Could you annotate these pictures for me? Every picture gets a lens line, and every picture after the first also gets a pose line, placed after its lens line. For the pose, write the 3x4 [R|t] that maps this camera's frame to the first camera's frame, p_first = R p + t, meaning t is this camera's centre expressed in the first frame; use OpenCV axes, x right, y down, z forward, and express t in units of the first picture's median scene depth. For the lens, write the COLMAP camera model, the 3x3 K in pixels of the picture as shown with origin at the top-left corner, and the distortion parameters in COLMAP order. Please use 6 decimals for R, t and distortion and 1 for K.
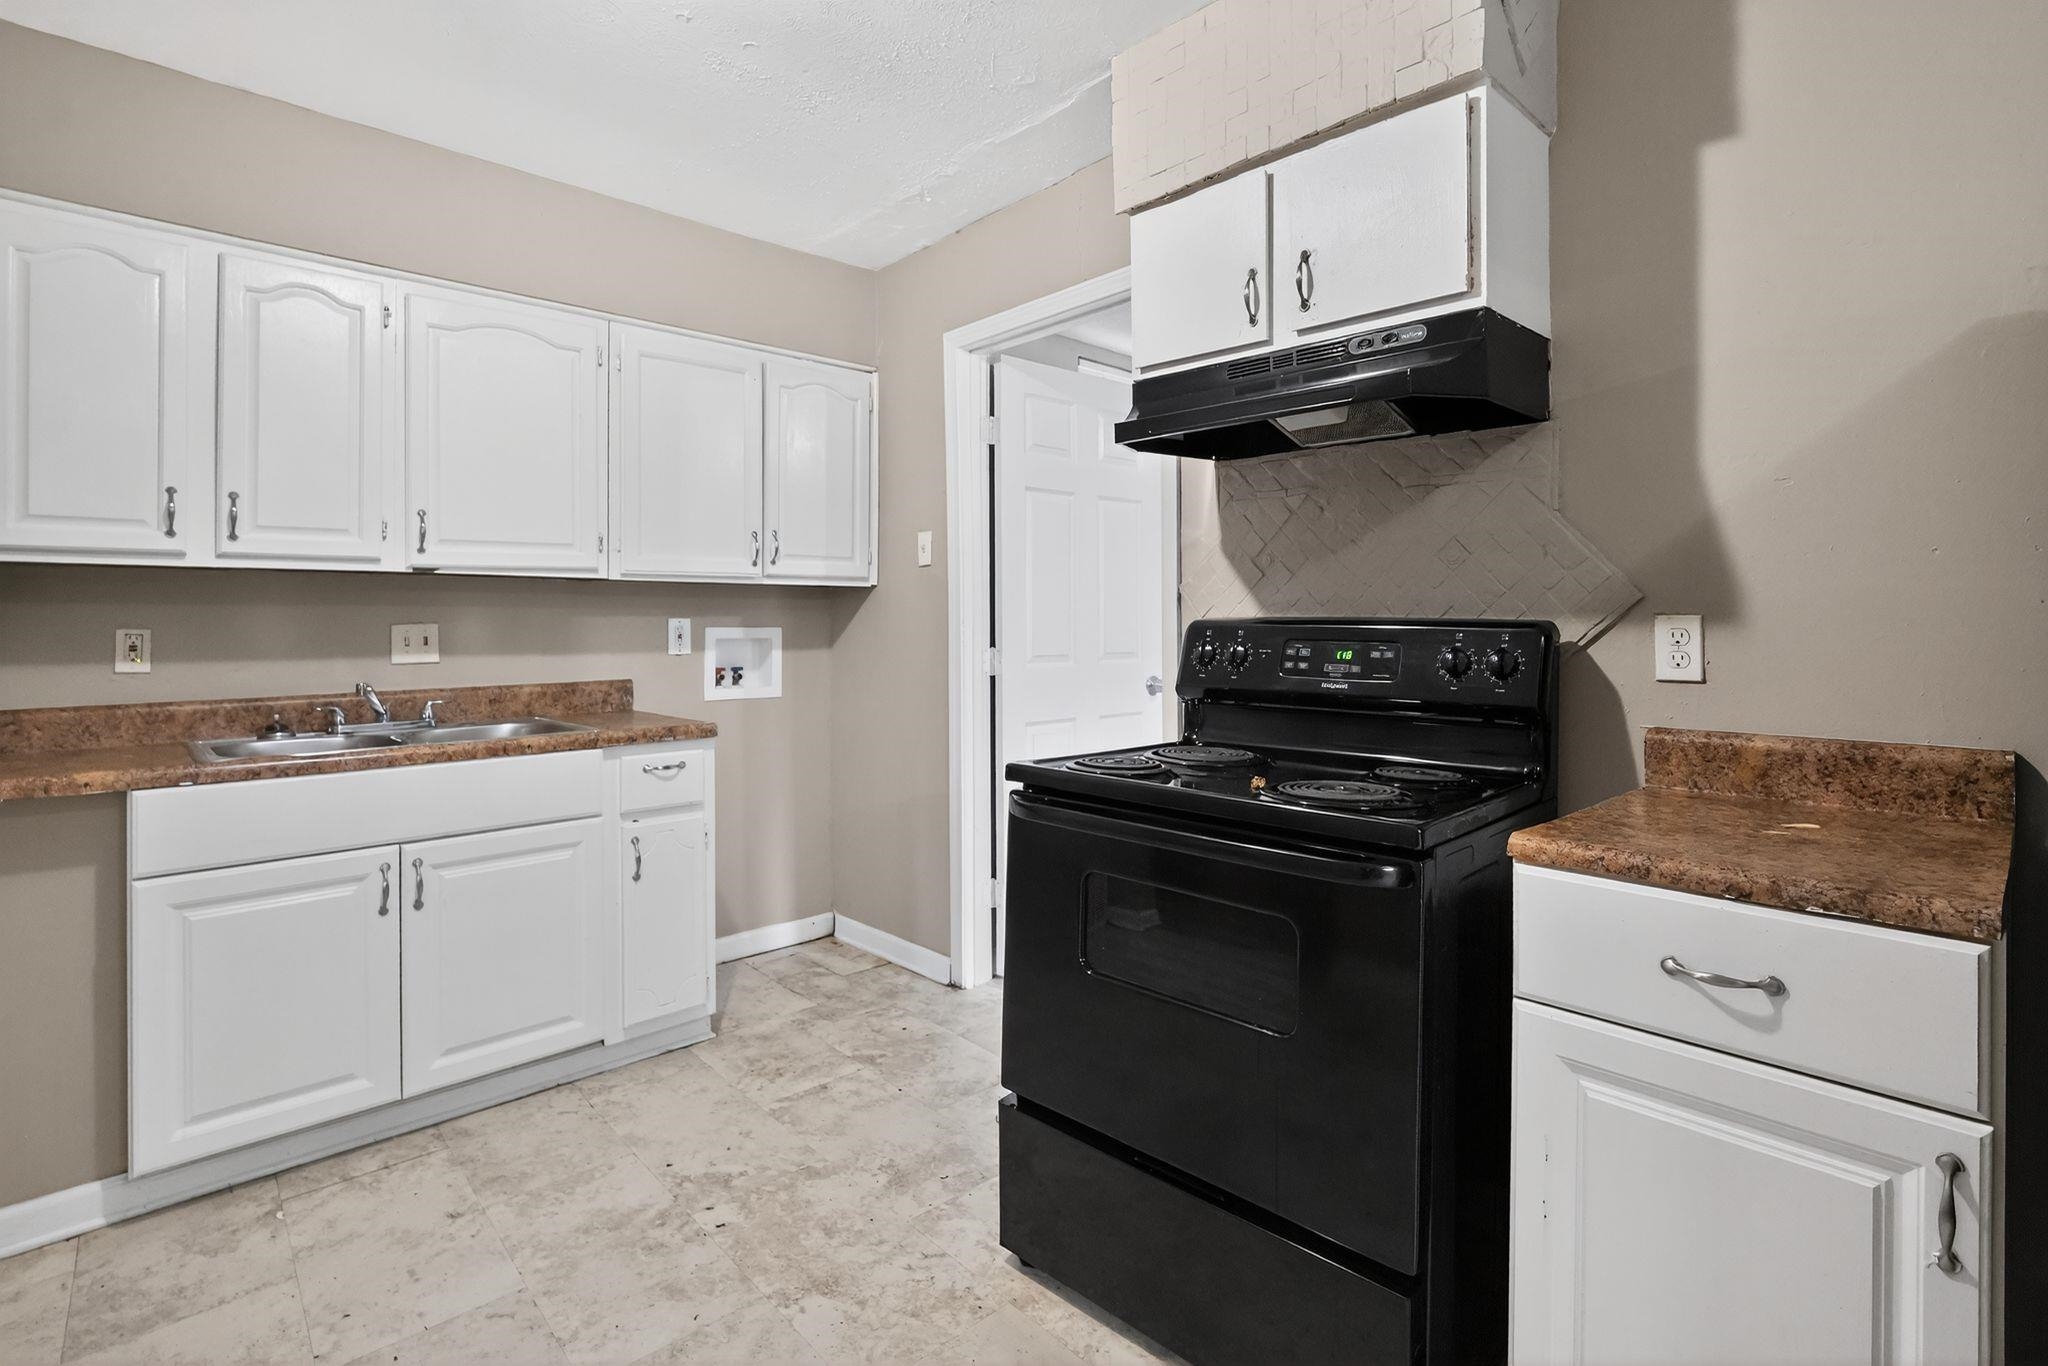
lens RADIAL K [[960.9, 0, 1019.8], [0, 960.9, 607.7], [0, 0, 1]] dist [-0.011202, 0.000922]
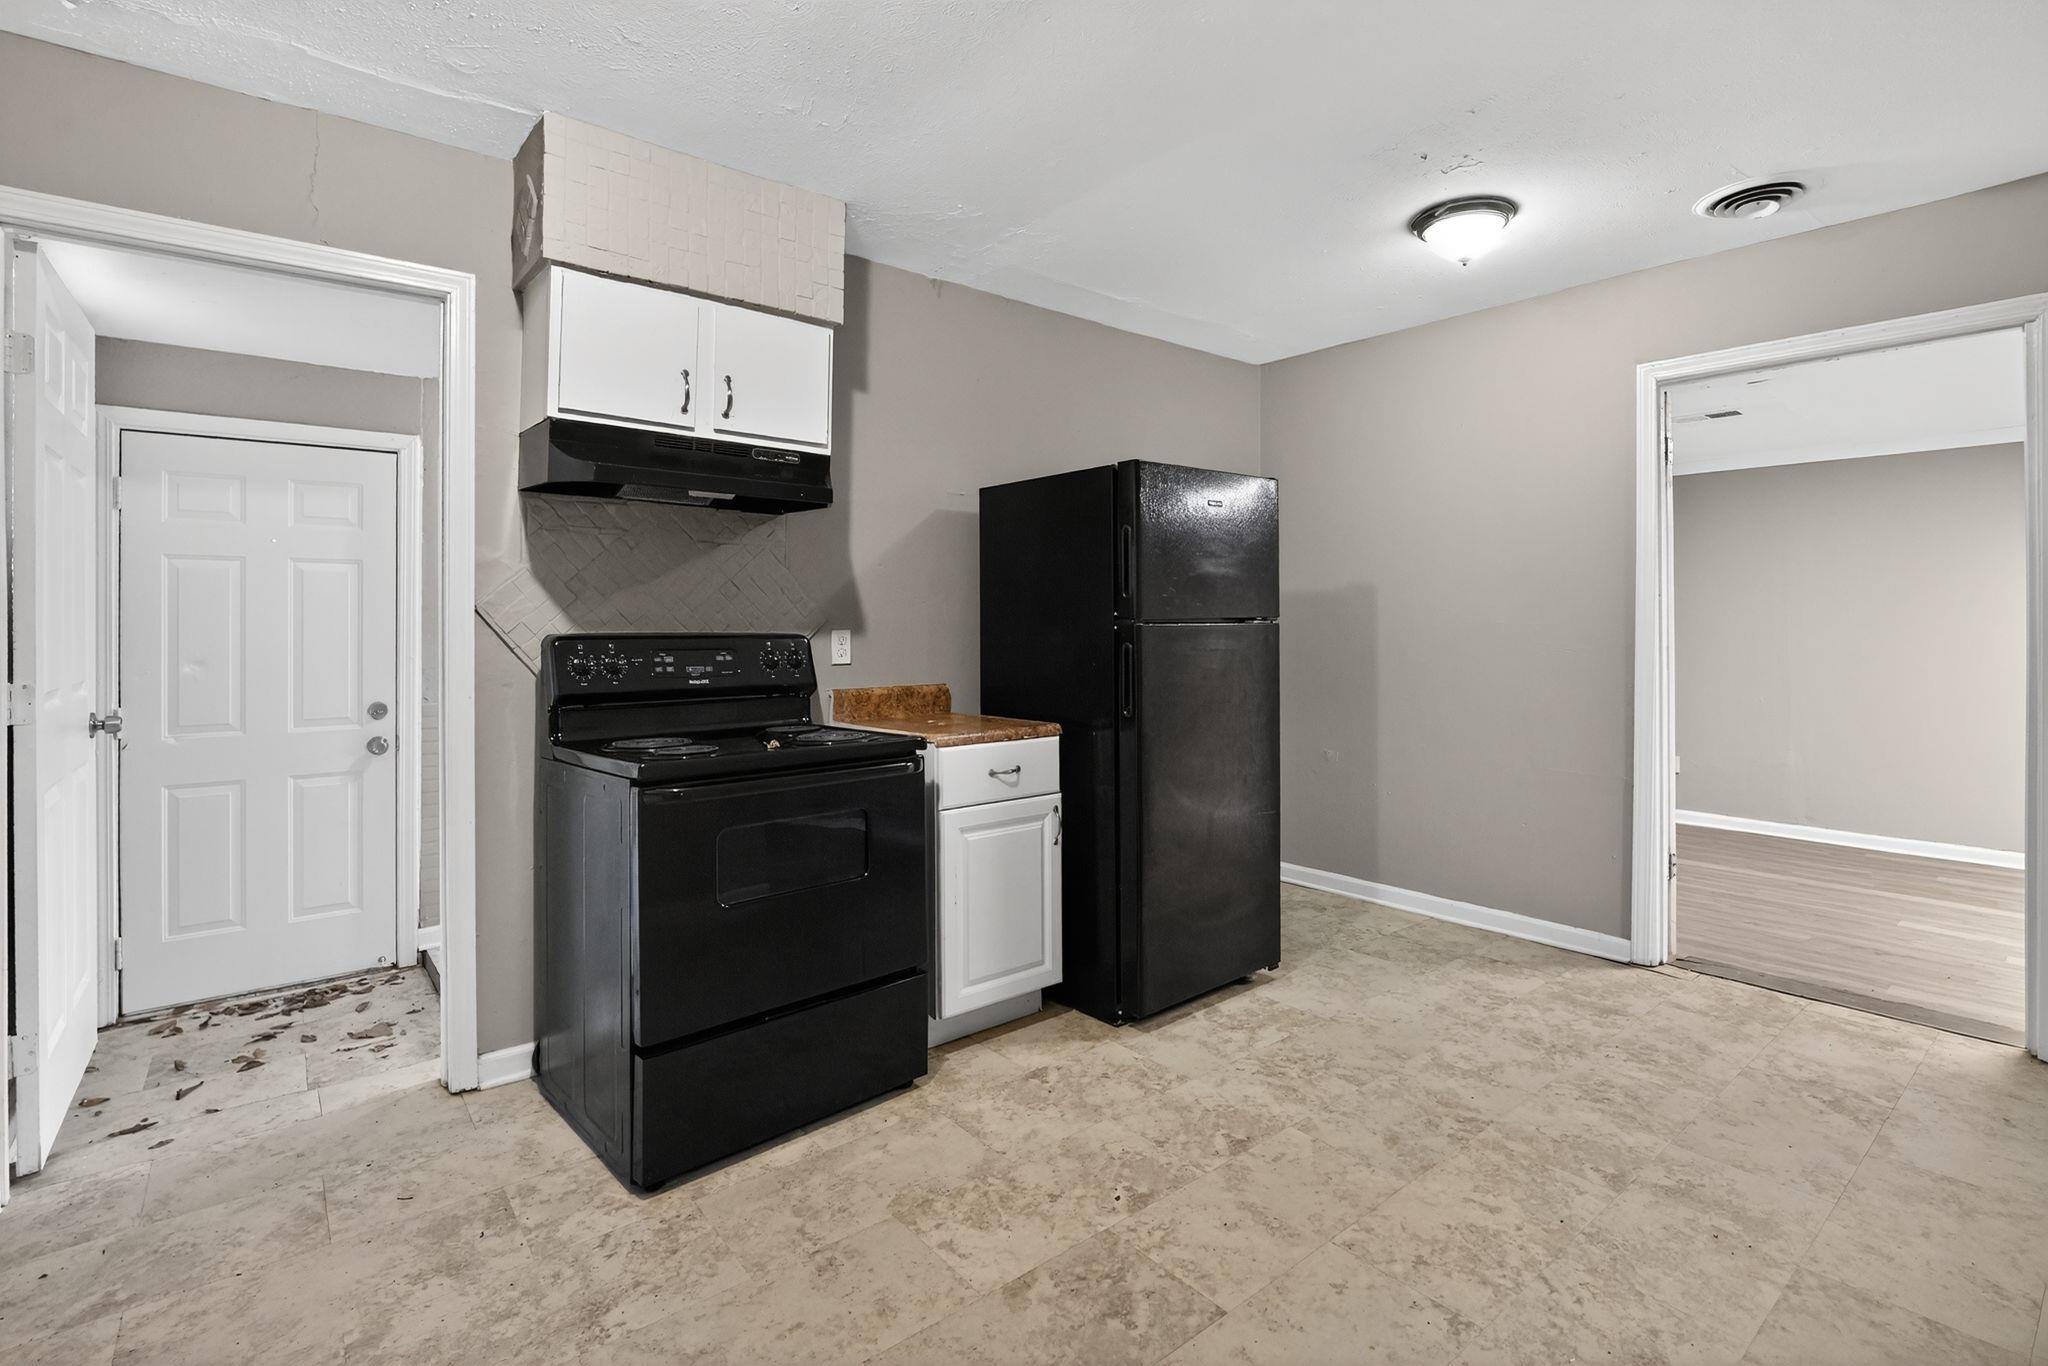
lens RADIAL K [[959.6, 0, 1025.2], [0, 959.6, 616.1], [0, 0, 1]] dist [-0.012876, 0.000262]
pose [[0.061982, 0.005771, 0.998061, -0.886158], [-0.008293, 0.999952, -0.005267, -0.009529], [-0.998043, -0.007951, 0.062027, 0.377098]]
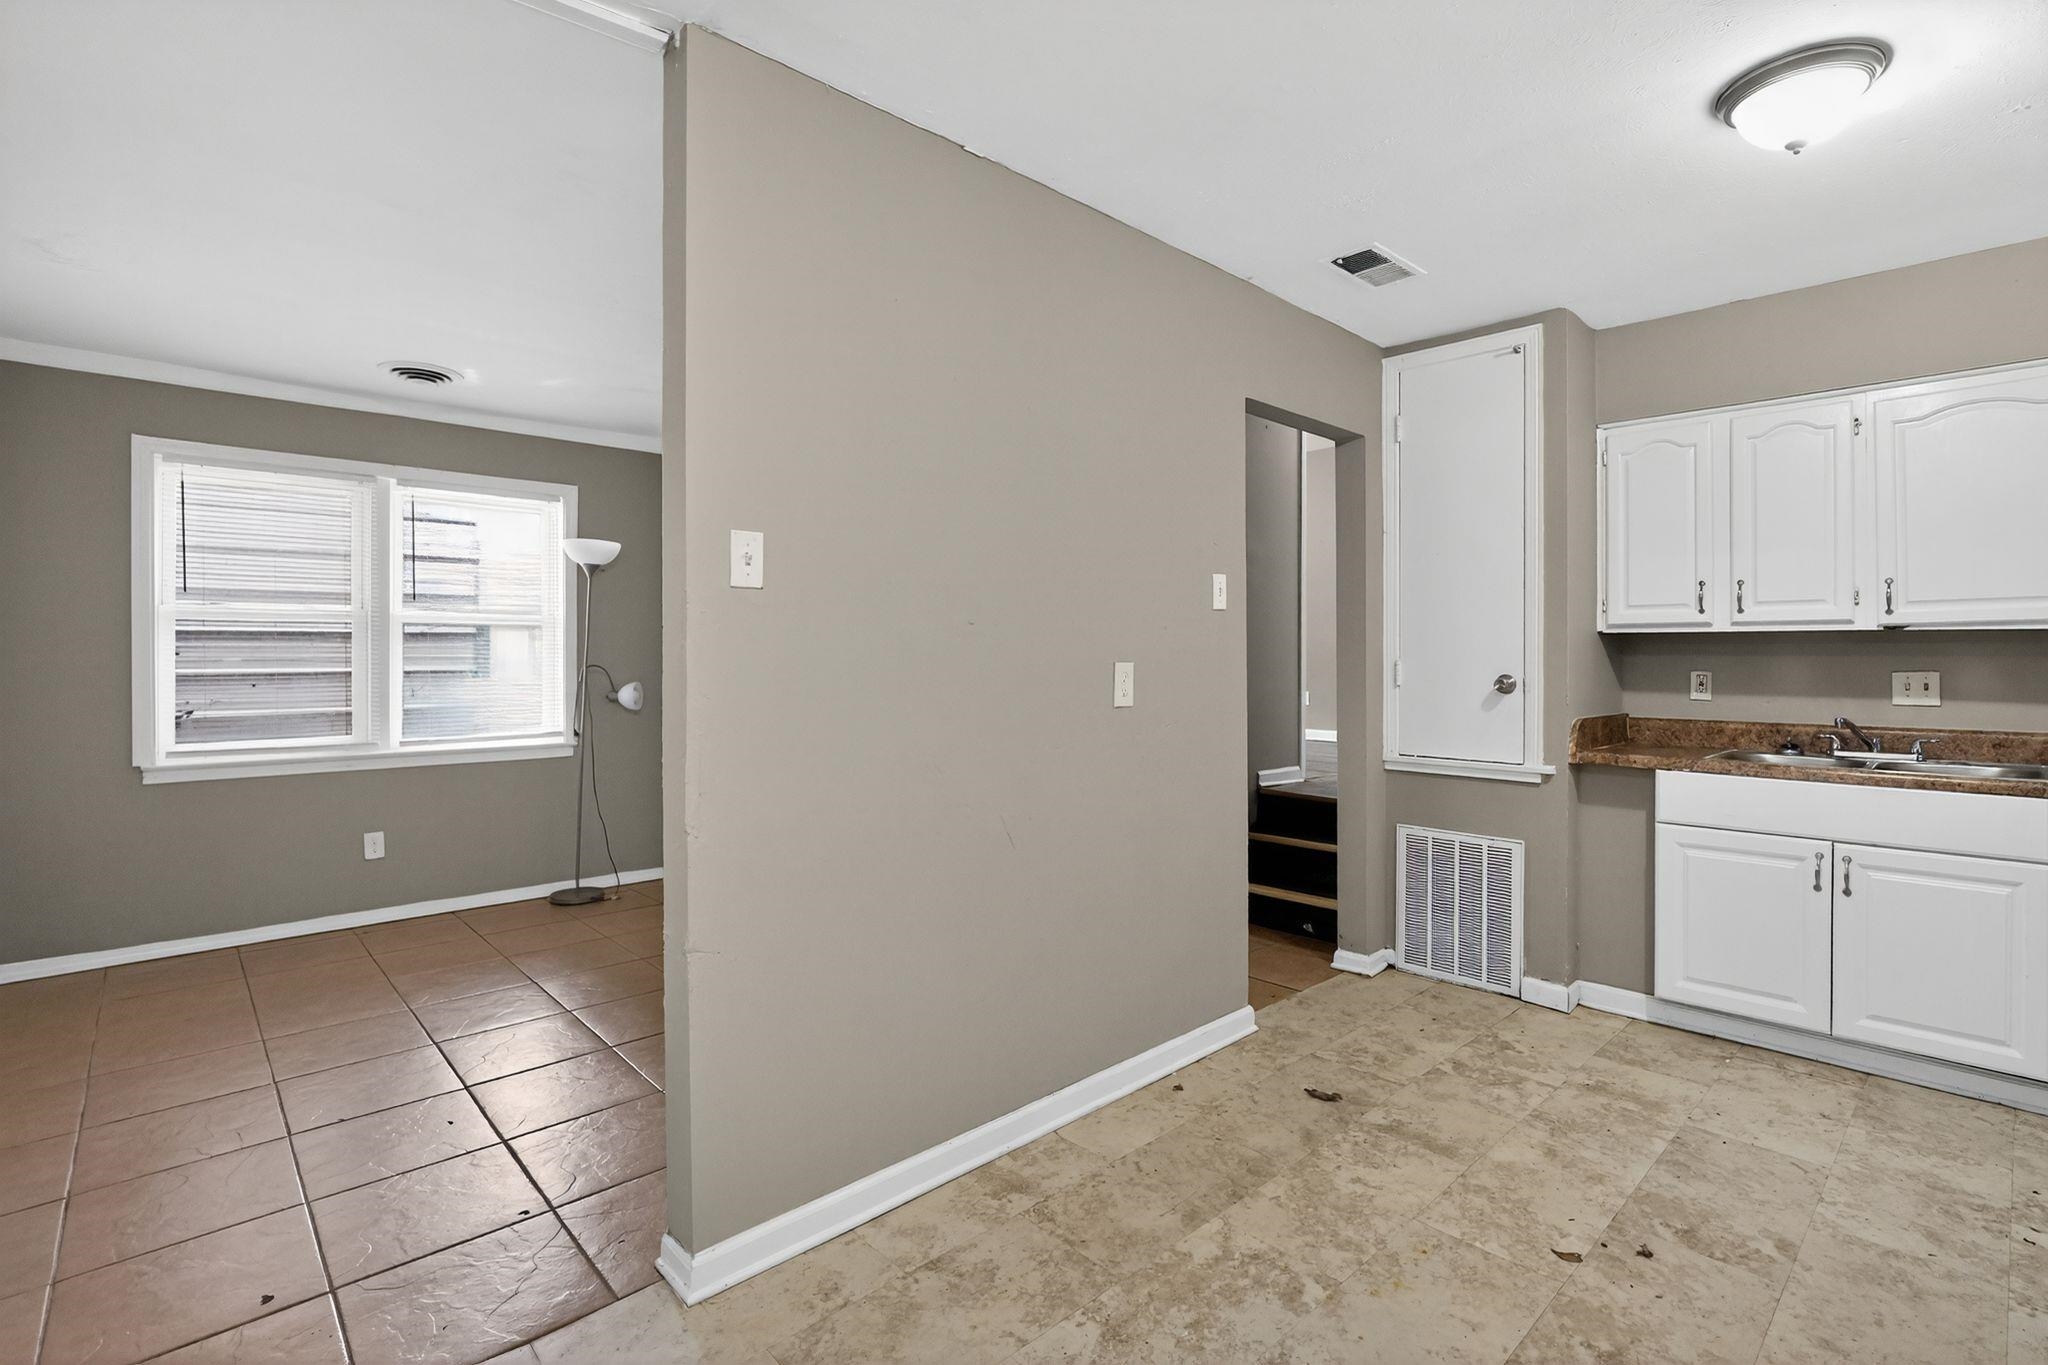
lens RADIAL K [[930.0, 0, 1016.9], [0, 930.0, 656.7], [0, 0, 1]] dist [-0.024284, 0.000382]
pose [[0.002604, 0.008799, -0.999958, 0.575210], [0.011501, 0.999895, 0.008829, -0.028844], [0.999930, -0.011524, 0.002503, -0.113916]]
